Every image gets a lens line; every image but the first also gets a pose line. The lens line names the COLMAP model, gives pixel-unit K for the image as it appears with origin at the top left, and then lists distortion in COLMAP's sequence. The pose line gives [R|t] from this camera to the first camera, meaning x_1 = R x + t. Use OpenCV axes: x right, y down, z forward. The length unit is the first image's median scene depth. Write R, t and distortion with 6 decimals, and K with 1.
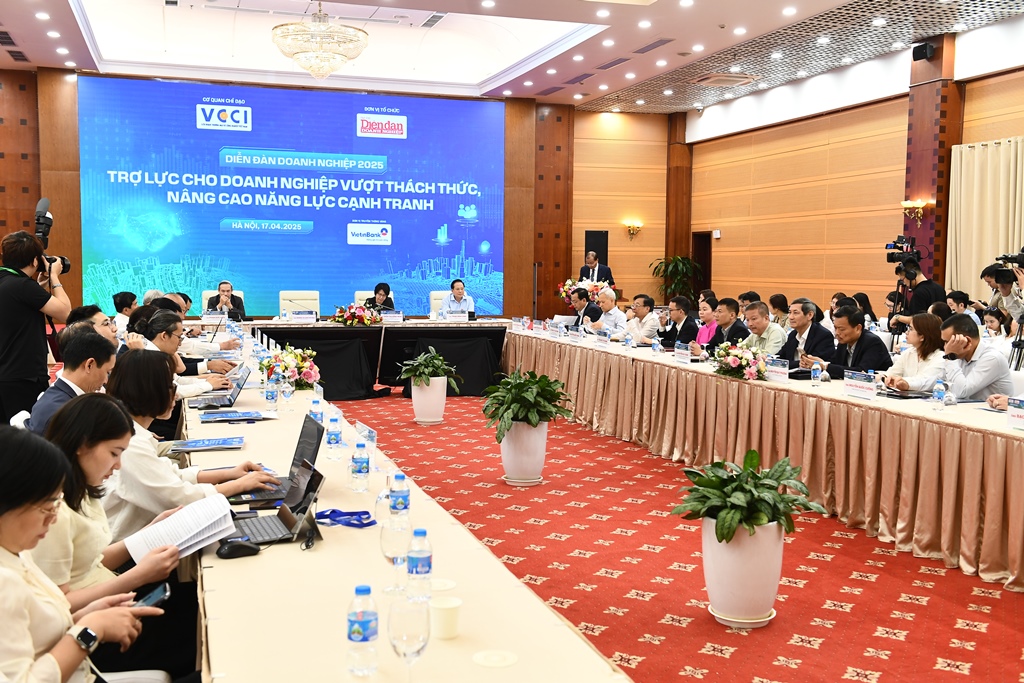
lens RADIAL K [[1078.4, 0, 506.5], [0, 1078.4, 342.6], [0, 0, 1]] dist [0.049992, 0.000000]
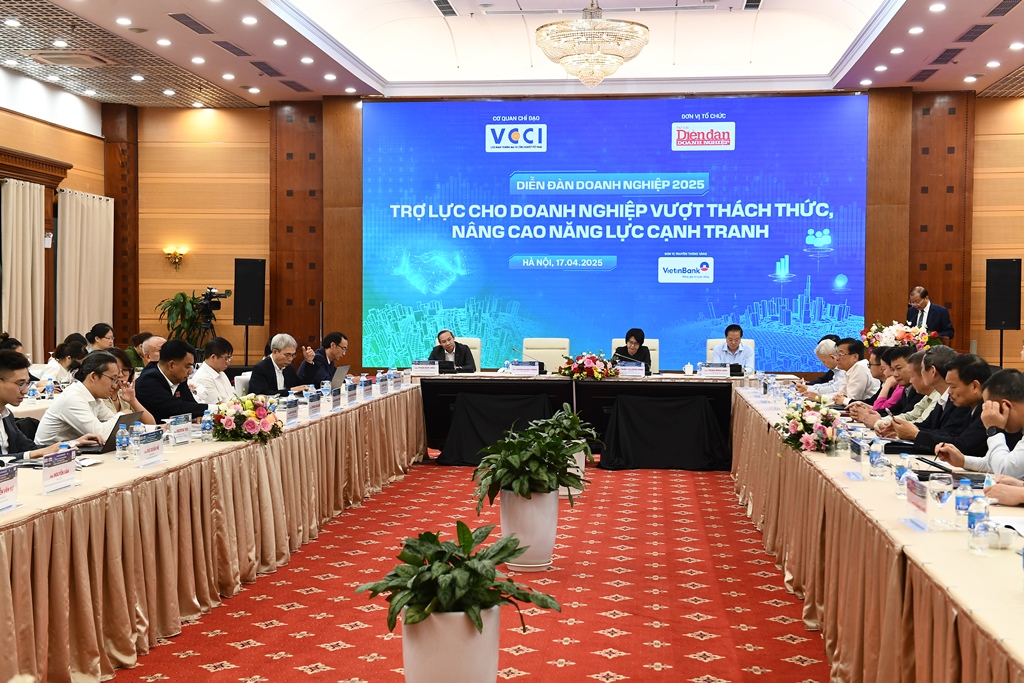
lens RADIAL K [[1358.3, 0, 519.6], [0, 1358.3, 344.3], [0, 0, 1]] dist [0.098953, 0.000000]
pose [[0.913765, 0.004968, -0.406213, 0.180513], [-0.024858, 0.998735, -0.043702, 0.002840], [0.405482, 0.050031, 0.912733, 0.023968]]
